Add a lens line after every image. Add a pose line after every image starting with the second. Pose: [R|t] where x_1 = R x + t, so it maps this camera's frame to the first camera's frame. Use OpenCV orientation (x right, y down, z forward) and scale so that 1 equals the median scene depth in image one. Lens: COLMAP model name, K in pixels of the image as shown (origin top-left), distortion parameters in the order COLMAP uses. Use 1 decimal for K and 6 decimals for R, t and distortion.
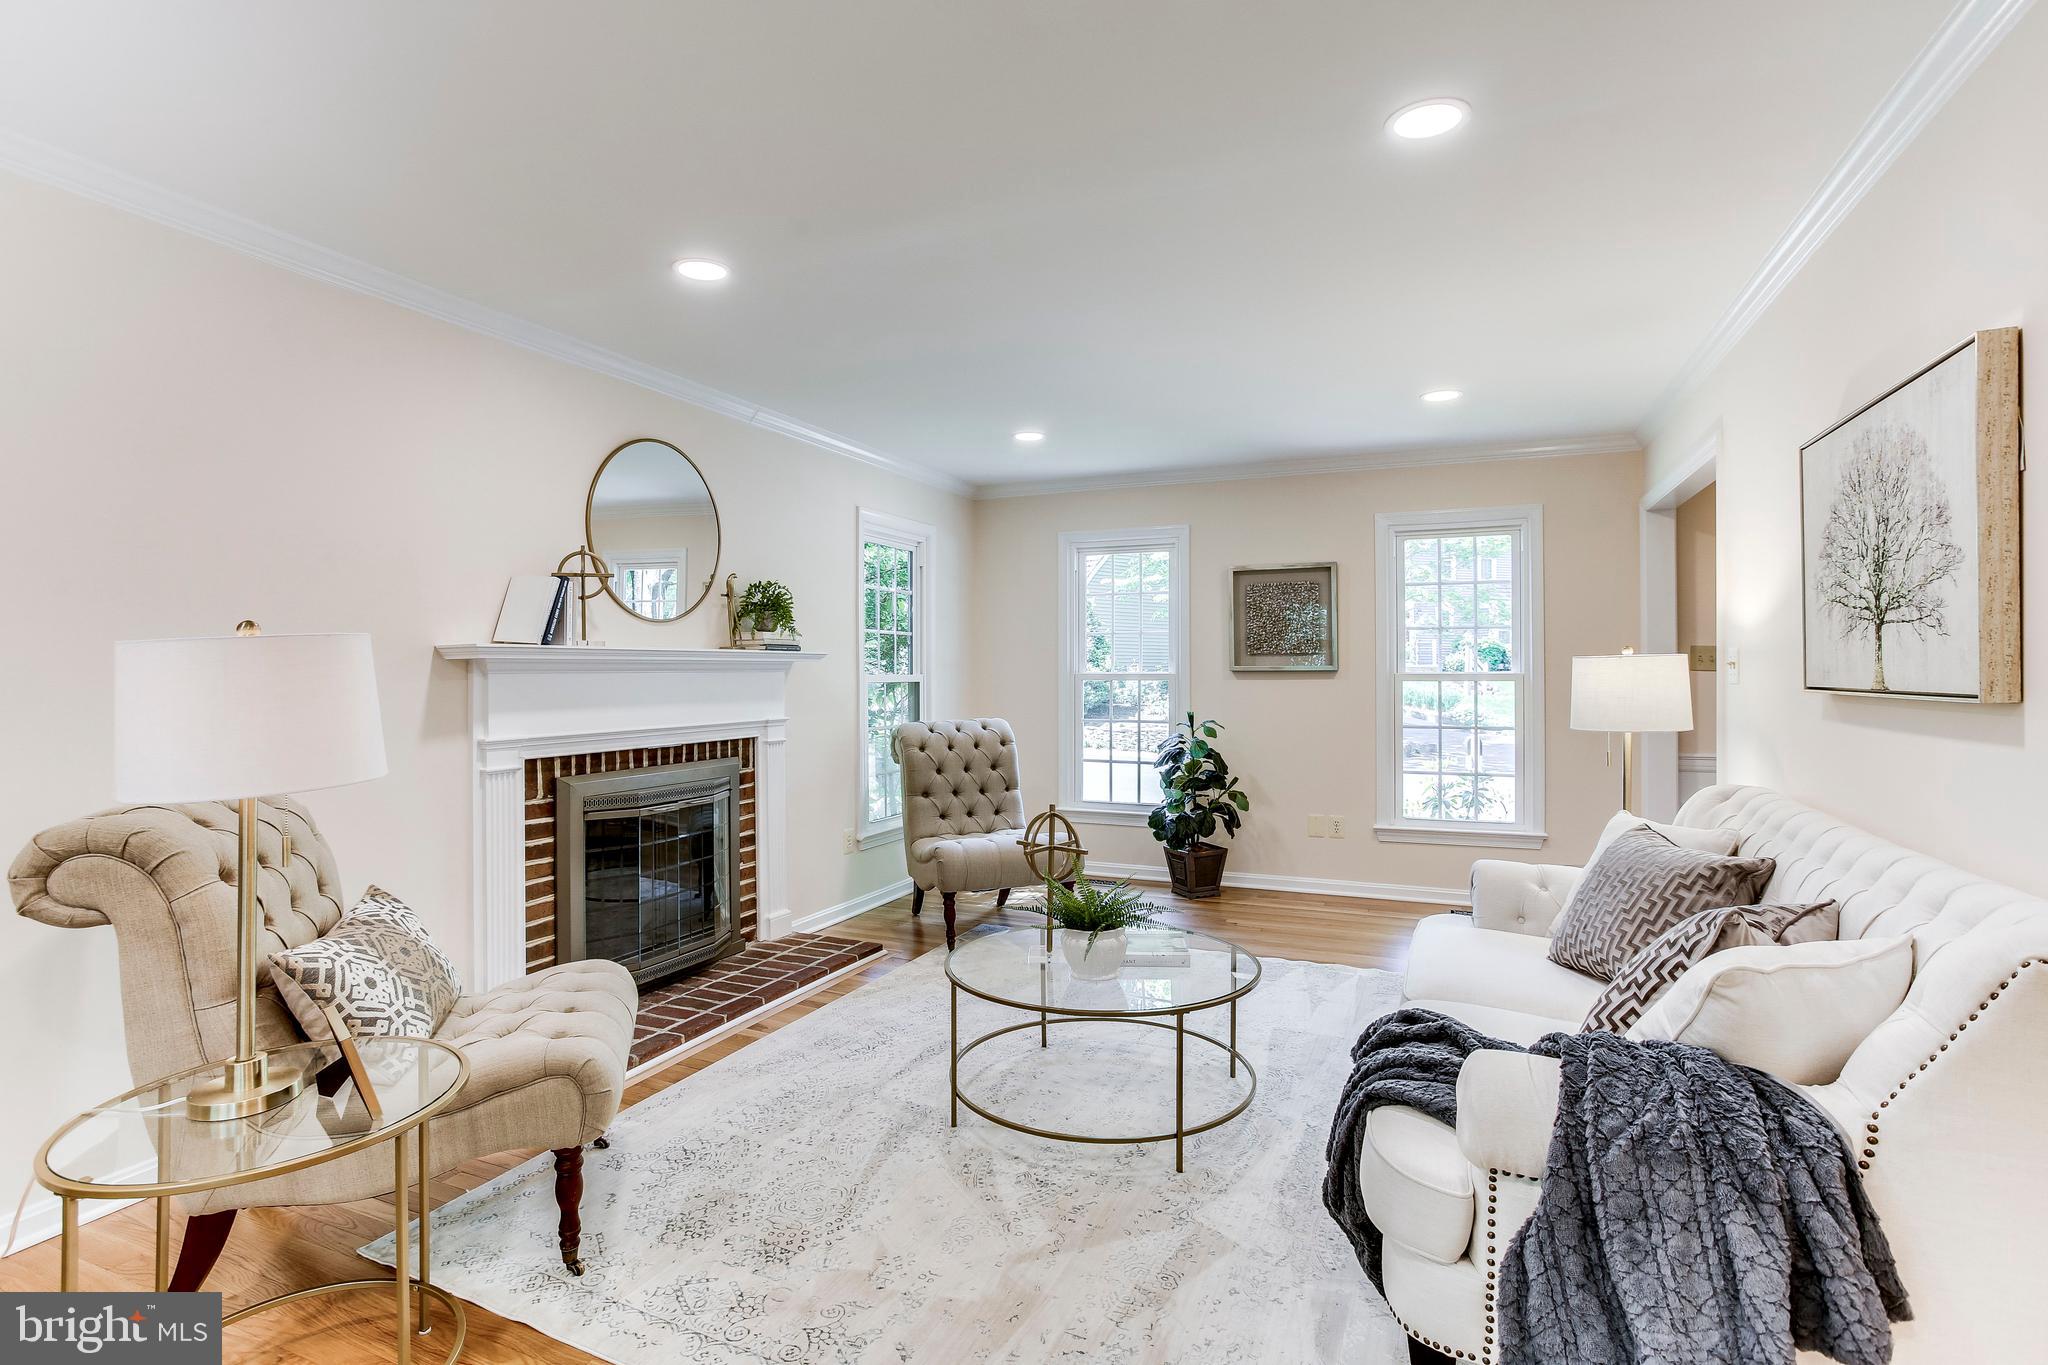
lens RADIAL K [[998.6, 0, 1019.5], [0, 998.6, 667.9], [0, 0, 1]] dist [-0.047082, 0.029410]
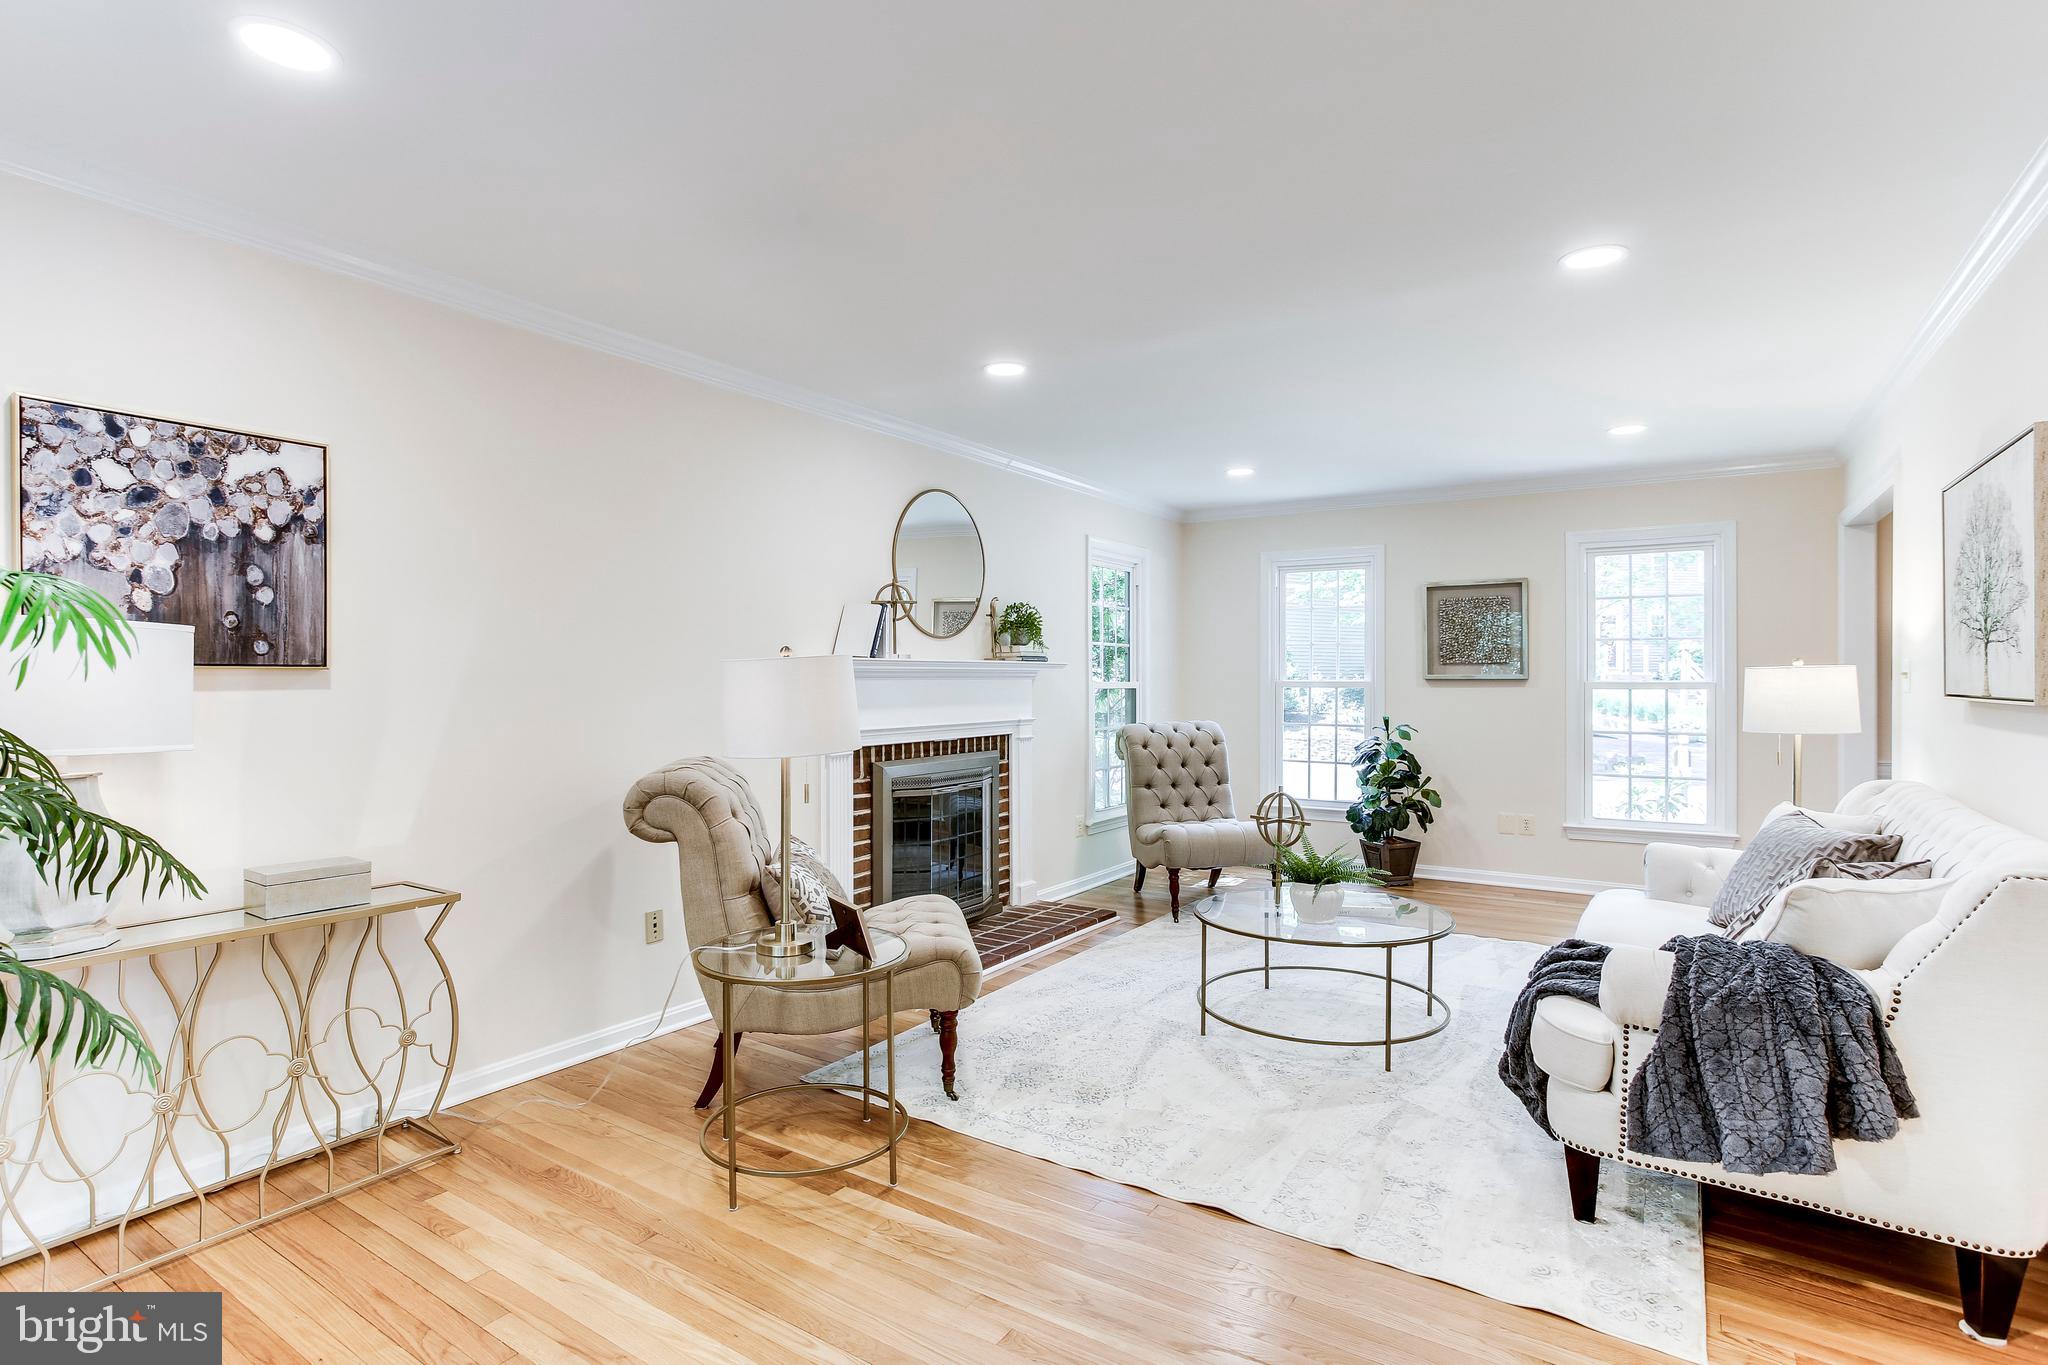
lens RADIAL K [[1017.7, 0, 1030.0], [0, 1017.7, 680.7], [0, 0, 1]] dist [-0.046310, 0.032806]
pose [[0.987842, 0.002780, -0.155435, -0.077950], [-0.001998, 0.999985, 0.005190, -0.000843], [0.155447, -0.004816, 0.987832, -0.295184]]
